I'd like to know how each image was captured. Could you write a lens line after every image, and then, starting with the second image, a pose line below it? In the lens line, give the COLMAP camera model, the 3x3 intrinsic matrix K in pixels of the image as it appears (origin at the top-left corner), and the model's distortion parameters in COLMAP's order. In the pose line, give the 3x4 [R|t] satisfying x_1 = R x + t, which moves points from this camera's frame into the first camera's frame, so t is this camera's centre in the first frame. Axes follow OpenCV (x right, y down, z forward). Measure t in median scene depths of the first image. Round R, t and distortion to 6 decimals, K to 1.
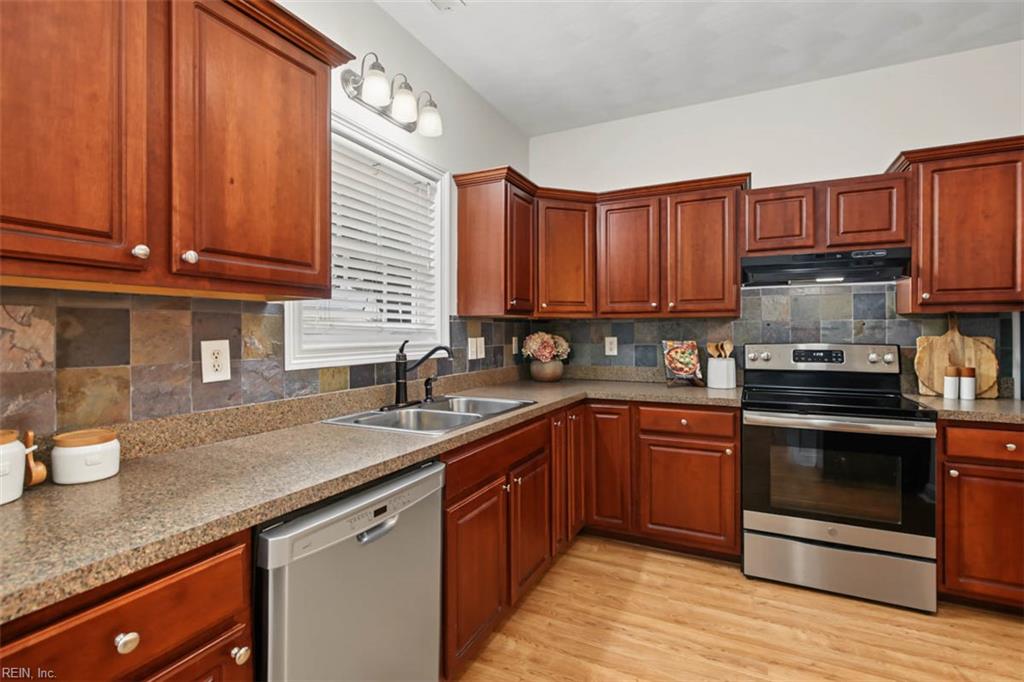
lens RADIAL K [[463.4, 0, 511.6], [0, 463.4, 332.2], [0, 0, 1]] dist [0.001411, 0.000025]
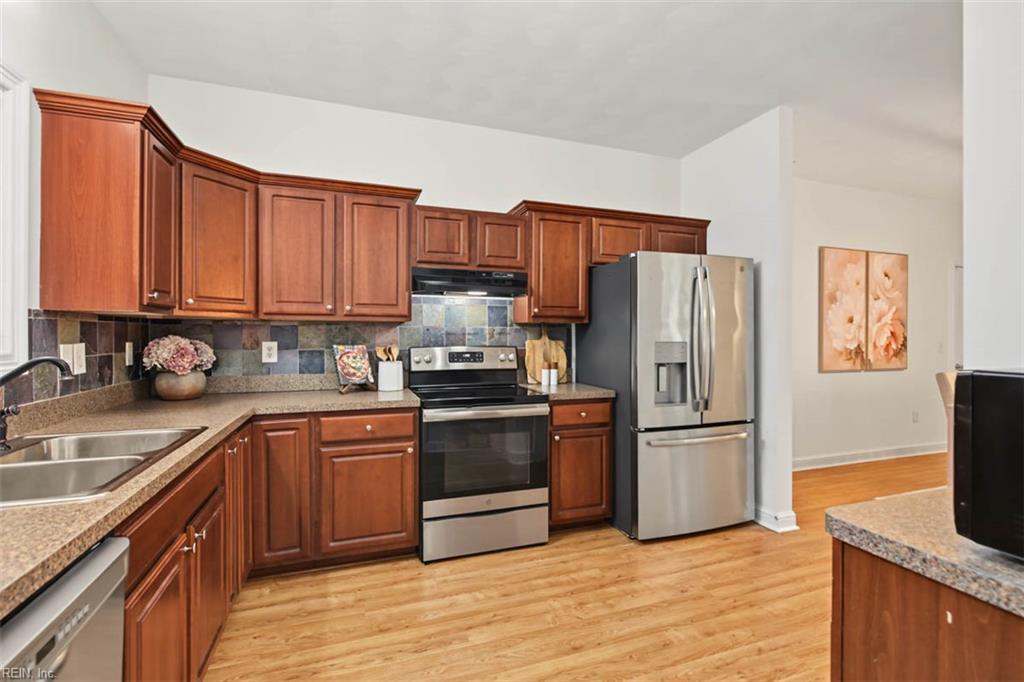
lens RADIAL K [[474.4, 0, 499.0], [0, 474.4, 334.9], [0, 0, 1]] dist [-0.000704, 0.000263]
pose [[0.703851, 0.005489, 0.710326, -0.147090], [-0.004473, 0.999985, -0.003295, -0.001492], [-0.710333, -0.000858, 0.703865, 0.091807]]
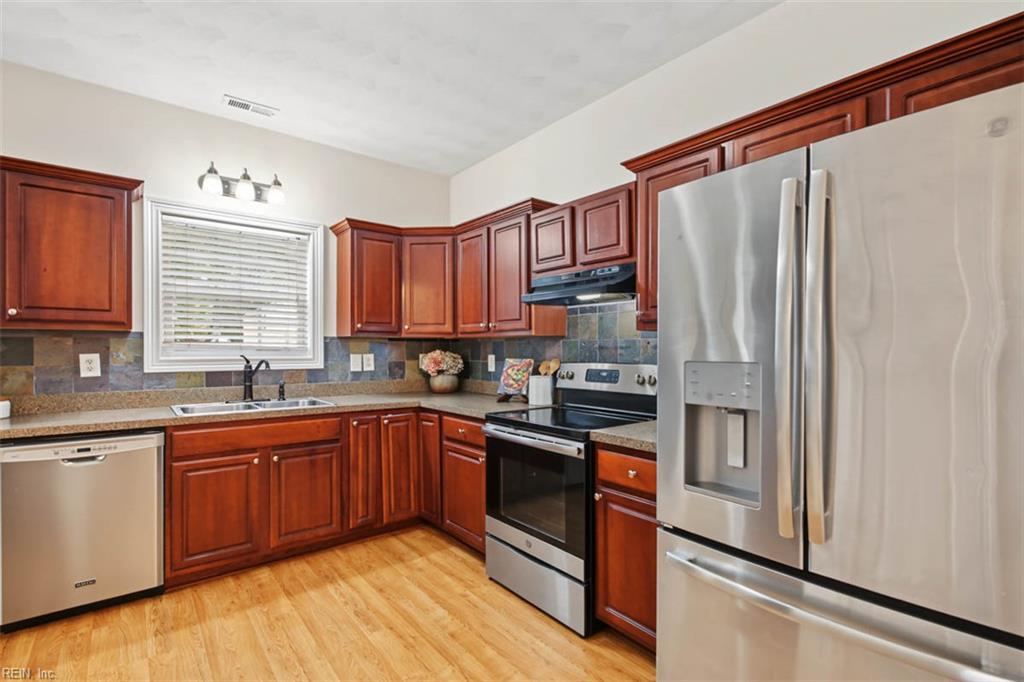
lens RADIAL K [[475.1, 0, 515.1], [0, 475.1, 348.8], [0, 0, 1]] dist [-0.001344, 0.000652]
pose [[0.908385, 0.003764, -0.418118, 0.946542], [-0.004127, 0.999991, 0.000035, -0.004807], [0.418115, 0.001694, 0.908393, 0.016806]]
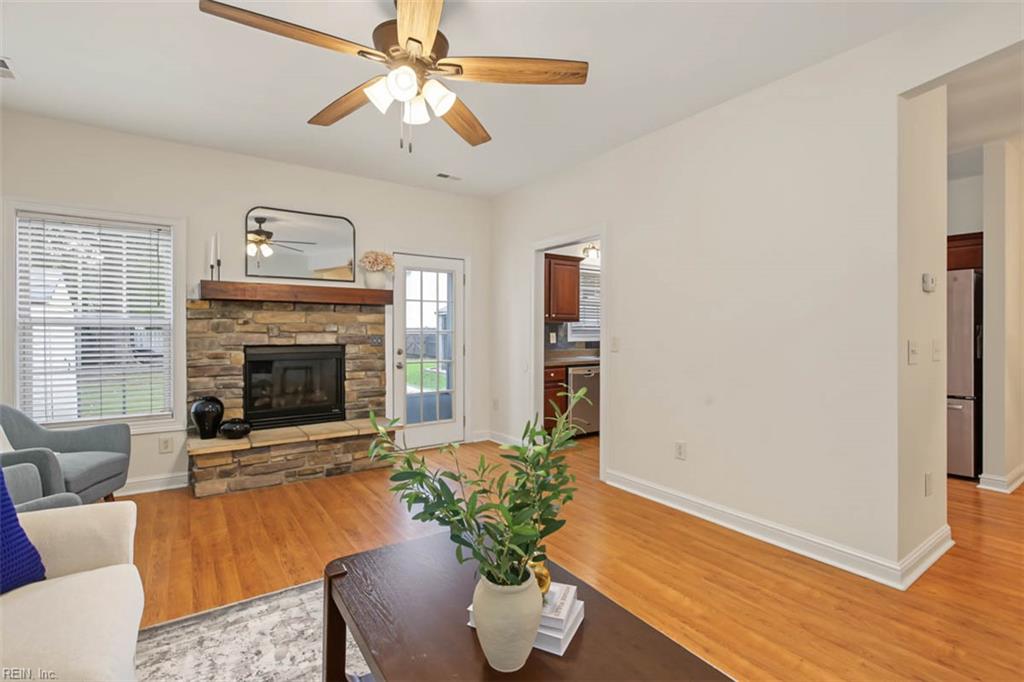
lens RADIAL K [[463.4, 0, 511.6], [0, 463.4, 332.2], [0, 0, 1]] dist [0.001411, 0.000025]
pose [[0.870086, 0.002543, -0.492893, 0.612153], [-0.002705, 0.999996, 0.000385, 0.006691], [0.492892, 0.000998, 0.870090, -1.584413]]
